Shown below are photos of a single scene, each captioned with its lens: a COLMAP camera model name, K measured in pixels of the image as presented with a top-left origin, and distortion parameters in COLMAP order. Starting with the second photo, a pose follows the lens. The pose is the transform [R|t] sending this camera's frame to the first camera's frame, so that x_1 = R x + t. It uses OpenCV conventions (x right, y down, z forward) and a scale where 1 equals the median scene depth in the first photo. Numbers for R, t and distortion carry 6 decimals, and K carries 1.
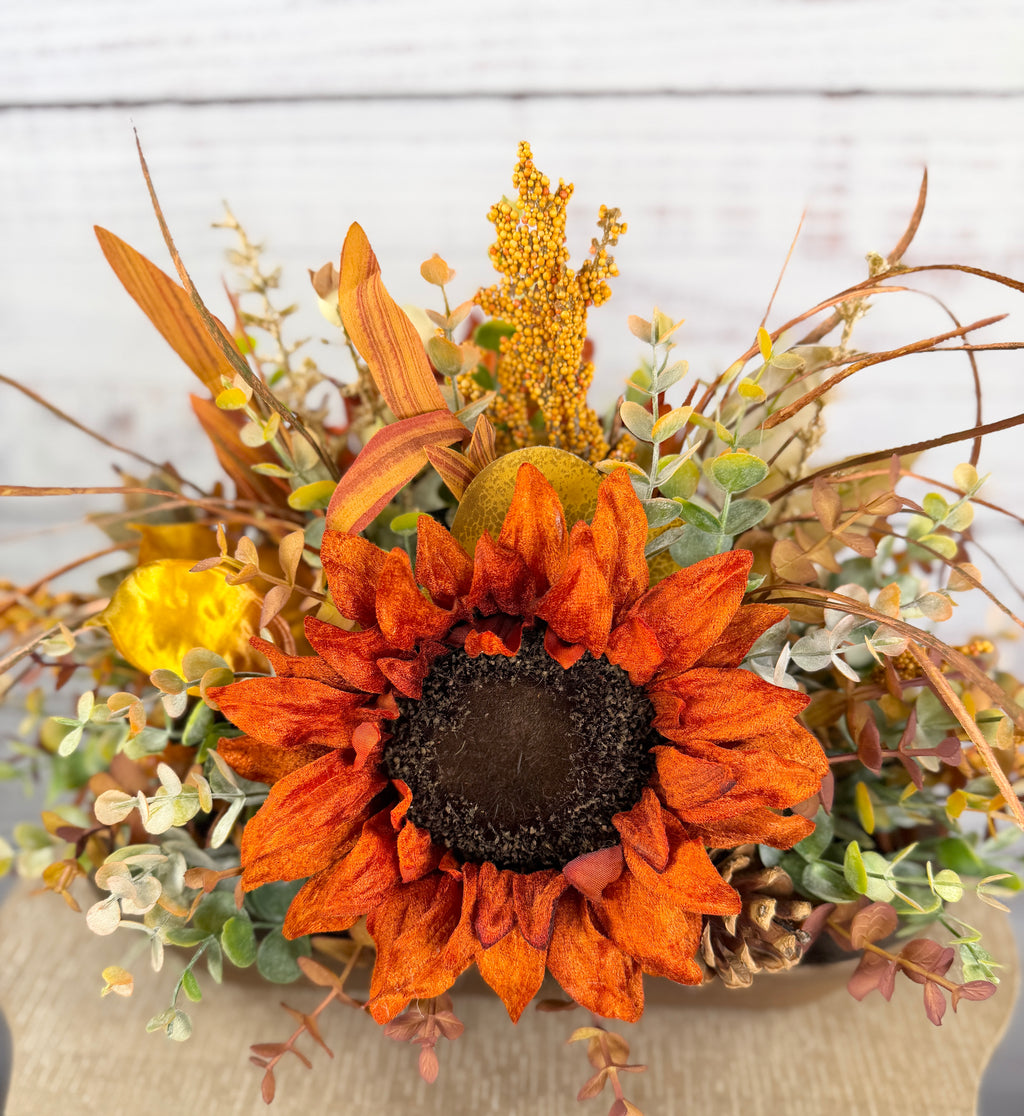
lens RADIAL K [[1014.3, 0, 512.6], [0, 1014.3, 686.0], [0, 0, 1]] dist [0.163574, -0.519609]
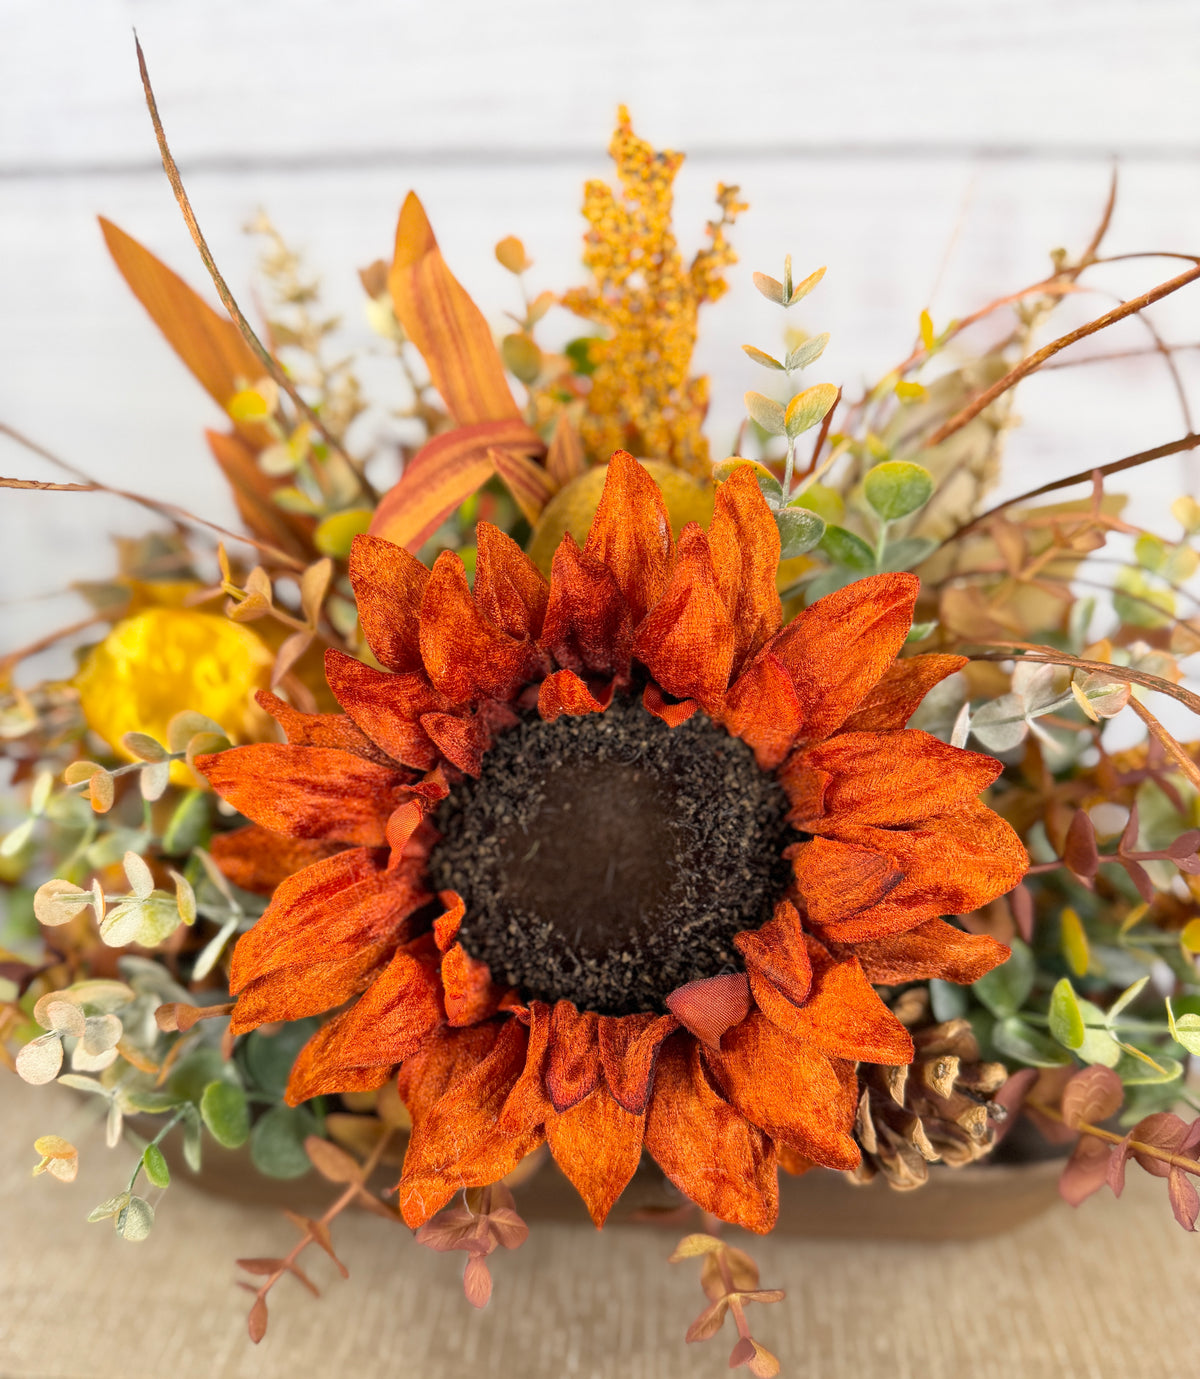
lens RADIAL K [[1186.9, 0, 599.4], [0, 1186.9, 800.7], [0, 0, 1]] dist [0.158080, -0.494497]
pose [[0.999877, 0.009810, -0.012201, 0.009539], [-0.011249, 0.992216, -0.124016, 0.135964], [0.010889, 0.124138, 0.992205, 0.126801]]
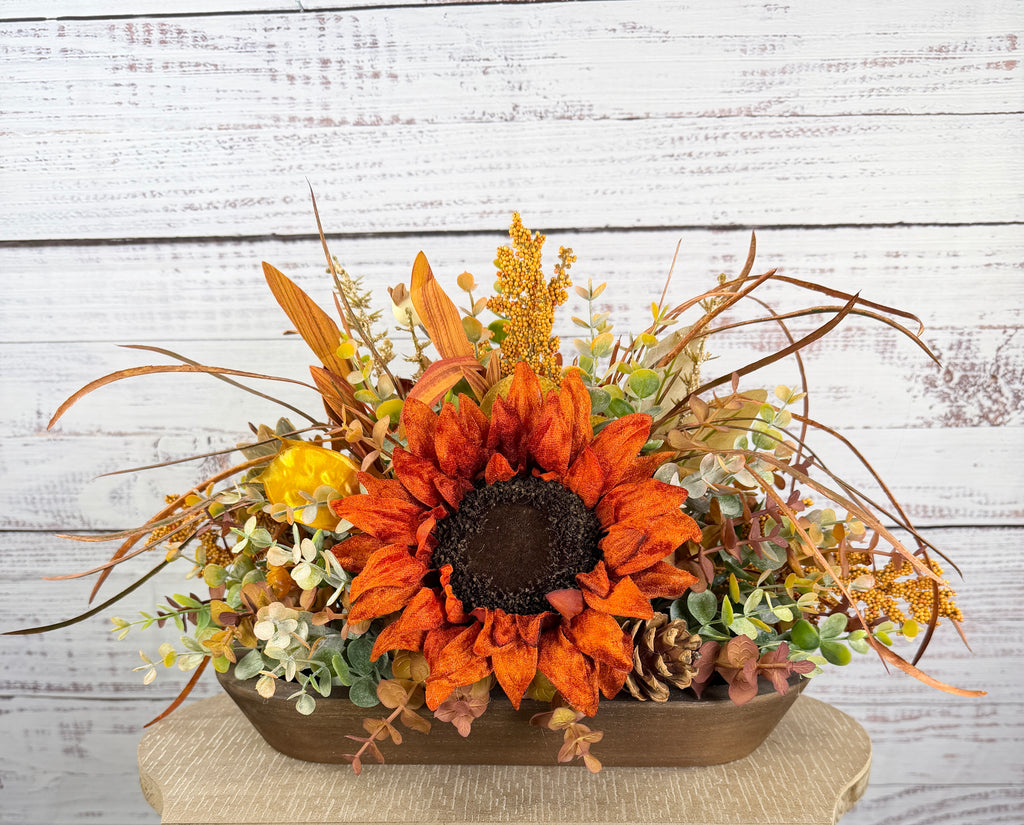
lens RADIAL K [[1011.3, 0, 511.8], [0, 1011.3, 638.9], [0, 0, 1]] dist [0.135075, -0.329860]
pose [[0.999860, -0.009508, 0.013757, -0.027505], [0.012404, 0.973412, -0.228727, 0.584042], [-0.011217, 0.228865, 0.973393, -0.547506]]
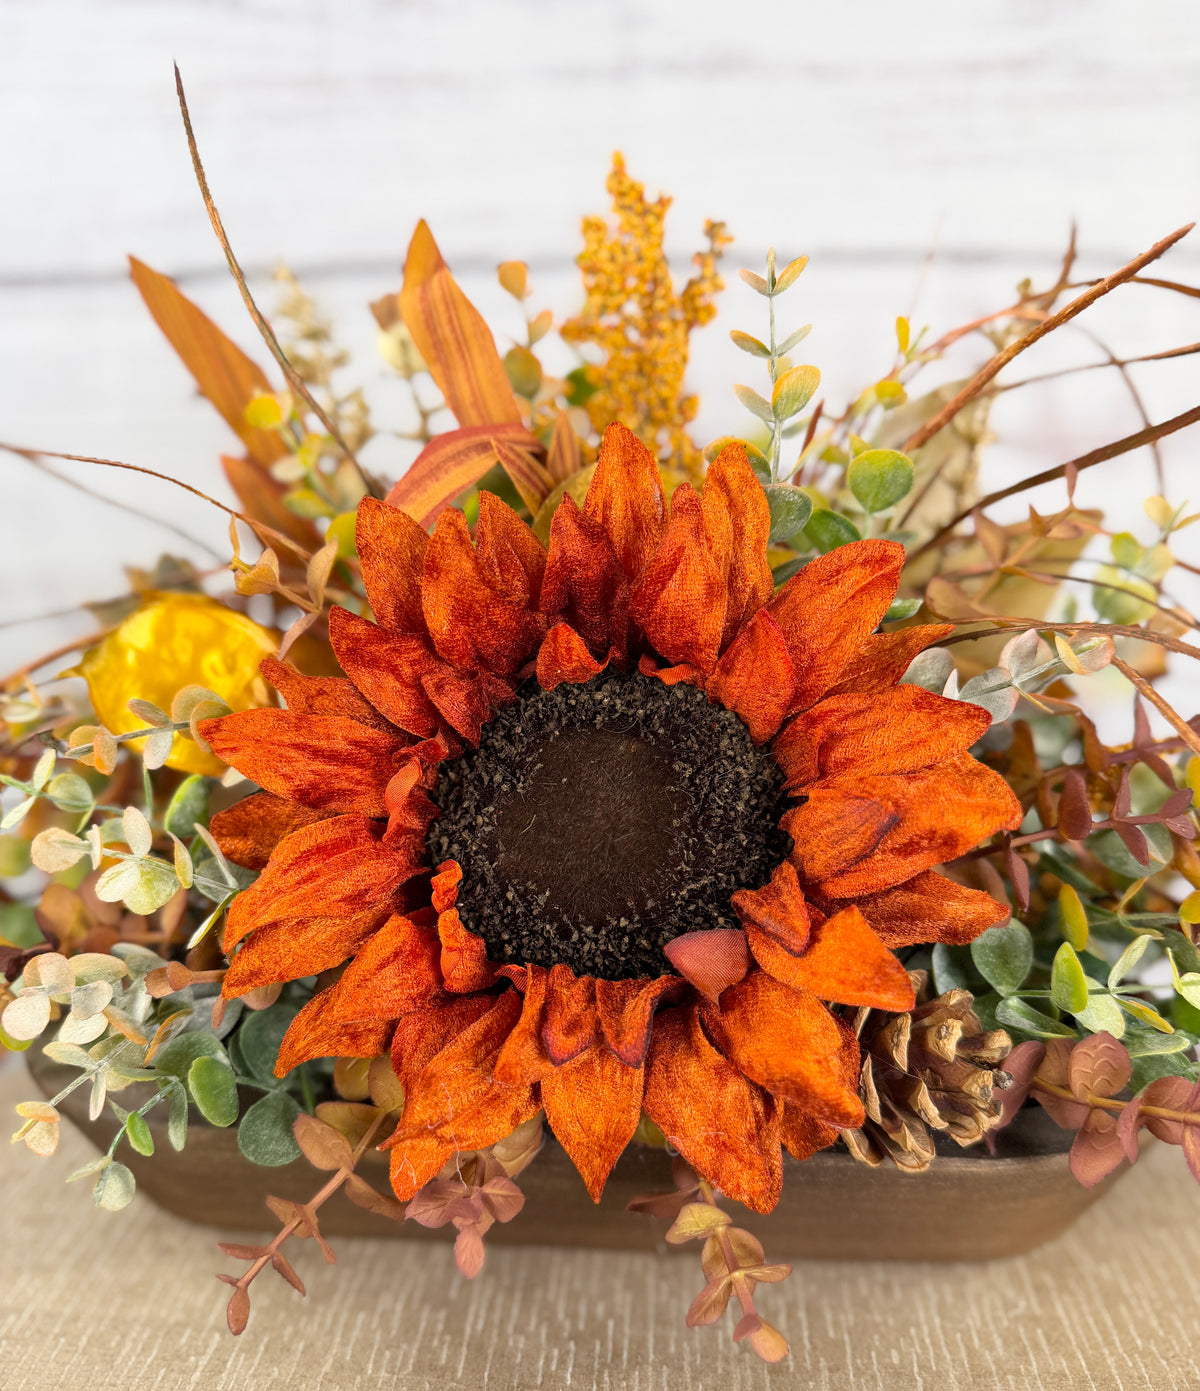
lens RADIAL K [[1183.4, 0, 601.4], [0, 1183.4, 800.7], [0, 0, 1]] dist [0.155532, -0.477439]
pose [[0.999932, 0.007359, -0.009027, 0.010667], [-0.009438, 0.966162, -0.257762, 0.277685], [0.006825, 0.257830, 0.966166, 0.147799]]
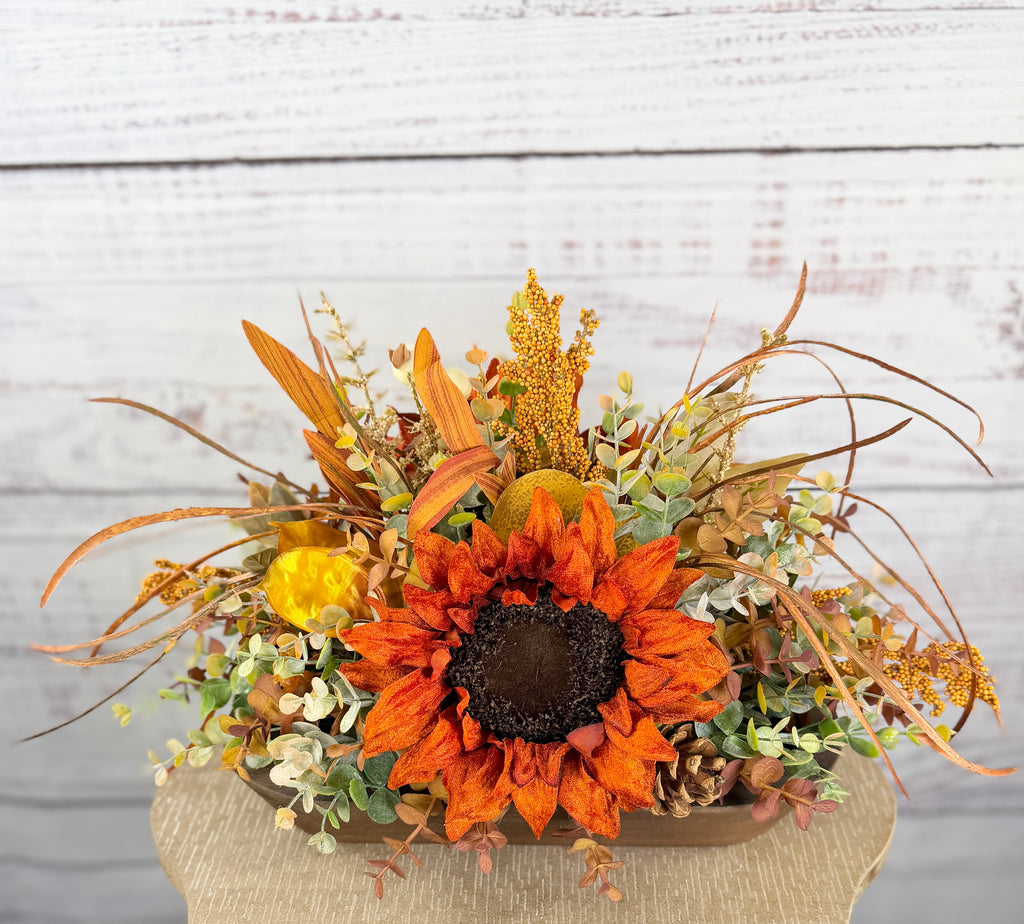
lens RADIAL K [[1150.6, 0, 522.3], [0, 1150.6, 682.7], [0, 0, 1]] dist [0.131445, -0.247476]
pose [[0.999637, -0.024729, 0.010650, -0.035597], [0.024326, 0.999039, 0.036456, 0.024523], [-0.011541, -0.036184, 0.999279, -0.767146]]
